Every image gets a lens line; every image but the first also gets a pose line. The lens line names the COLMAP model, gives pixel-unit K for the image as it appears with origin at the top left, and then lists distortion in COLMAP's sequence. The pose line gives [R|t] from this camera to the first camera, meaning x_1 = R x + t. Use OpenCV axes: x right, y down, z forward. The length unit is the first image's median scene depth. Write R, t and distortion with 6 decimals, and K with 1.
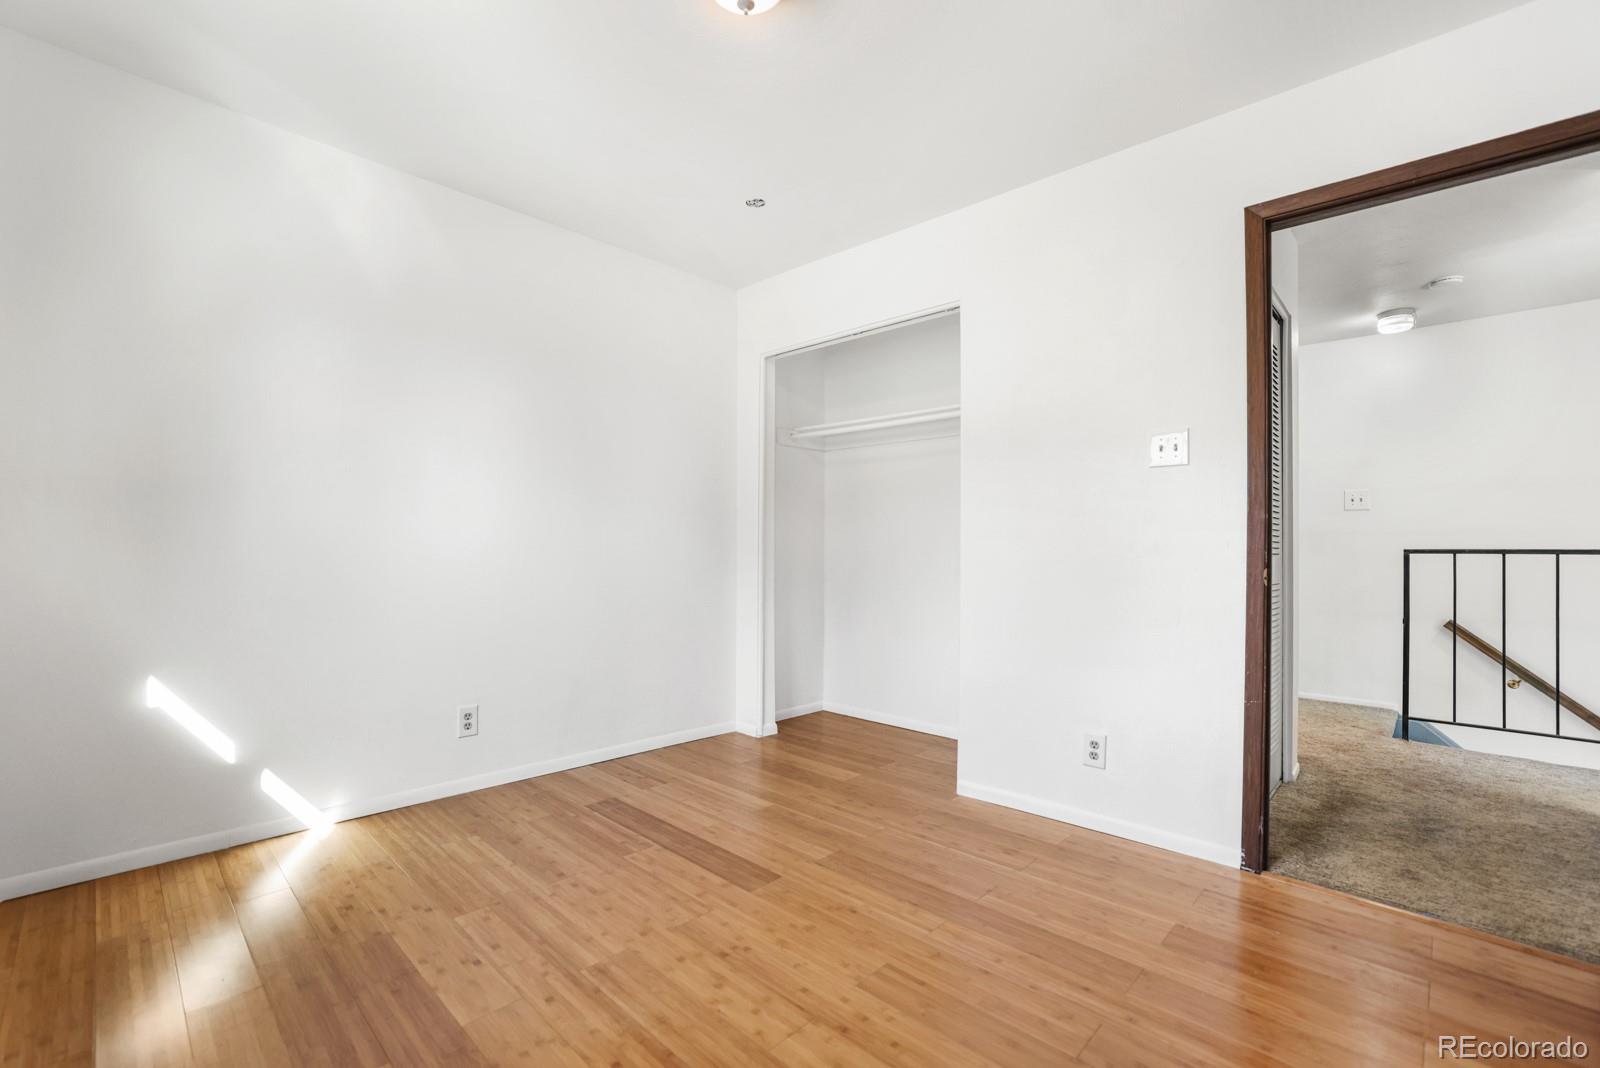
lens RADIAL K [[694.4, 0, 790.8], [0, 694.4, 539.0], [0, 0, 1]] dist [-0.048407, 0.017203]
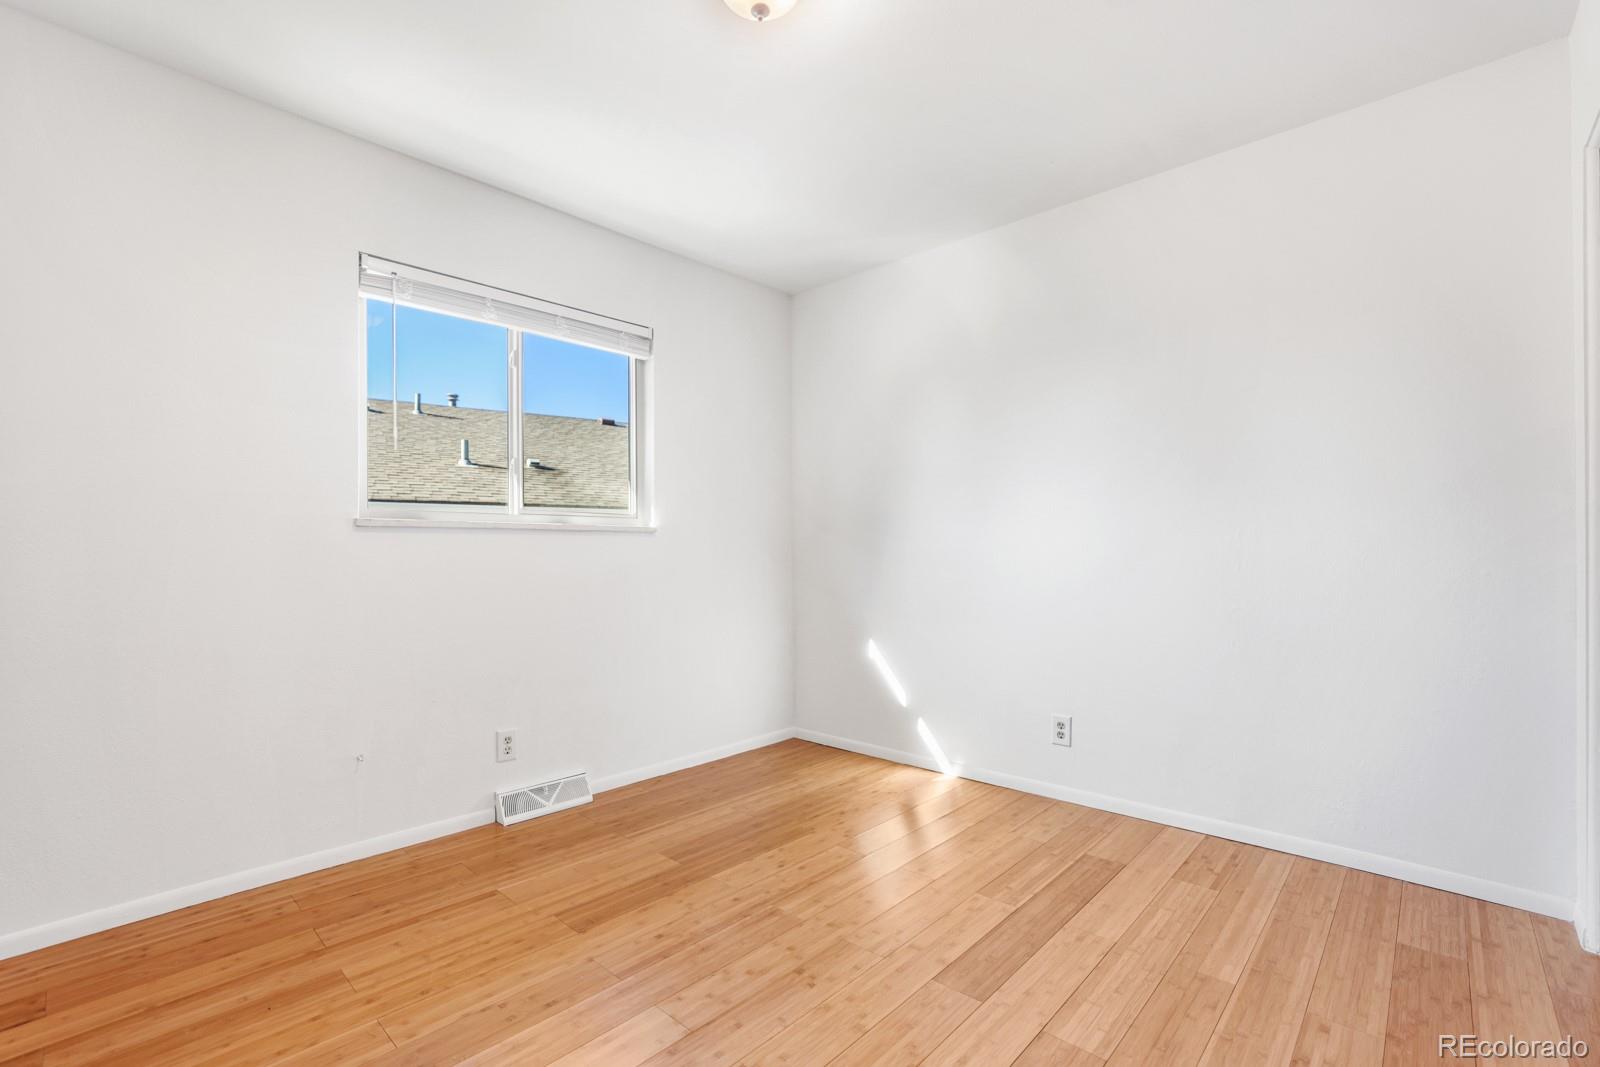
lens RADIAL K [[694.4, 0, 790.8], [0, 694.4, 538.5], [0, 0, 1]] dist [-0.048407, 0.017203]
pose [[0.022582, -0.030429, -0.999282, 0.684961], [0.017843, 0.999390, -0.030029, 0.008021], [0.999586, -0.017152, 0.023111, 0.734247]]
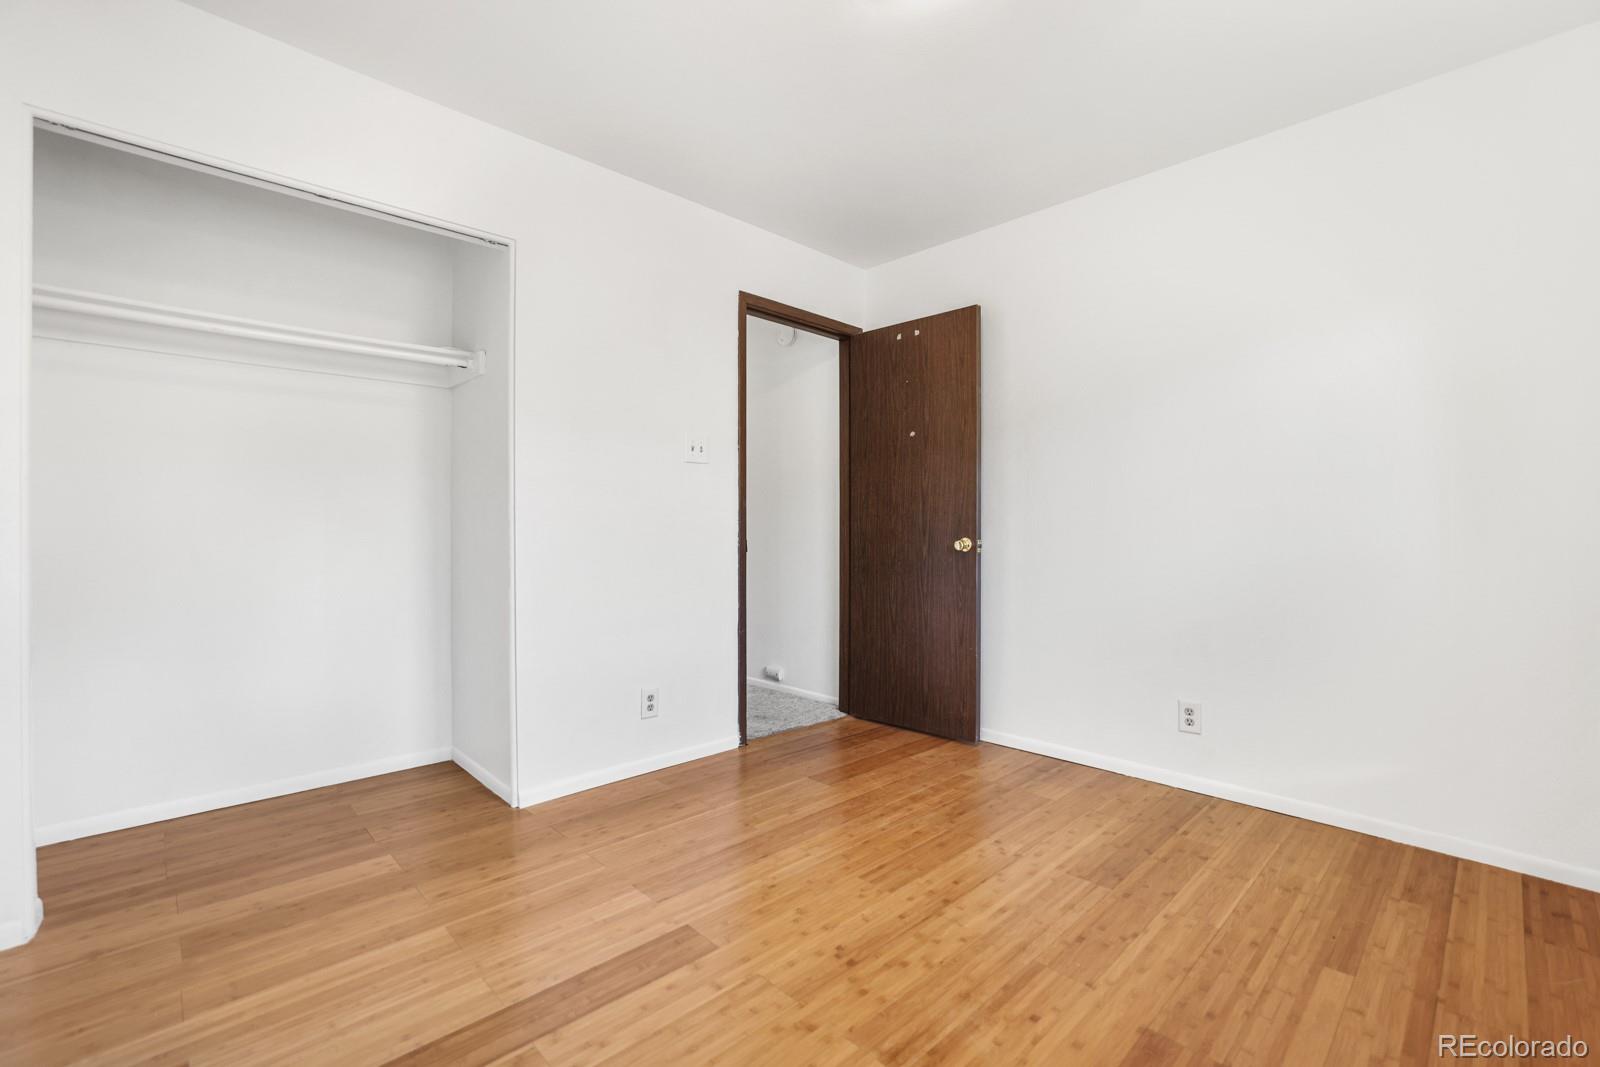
lens RADIAL K [[705.4, 0, 790.0], [0, 705.4, 528.1], [0, 0, 1]] dist [-0.043413, 0.016638]
pose [[0.038257, -0.010208, 0.999216, -0.794256], [-0.014721, 0.999834, 0.010778, -0.000953], [-0.999160, -0.015122, 0.038100, 0.796090]]
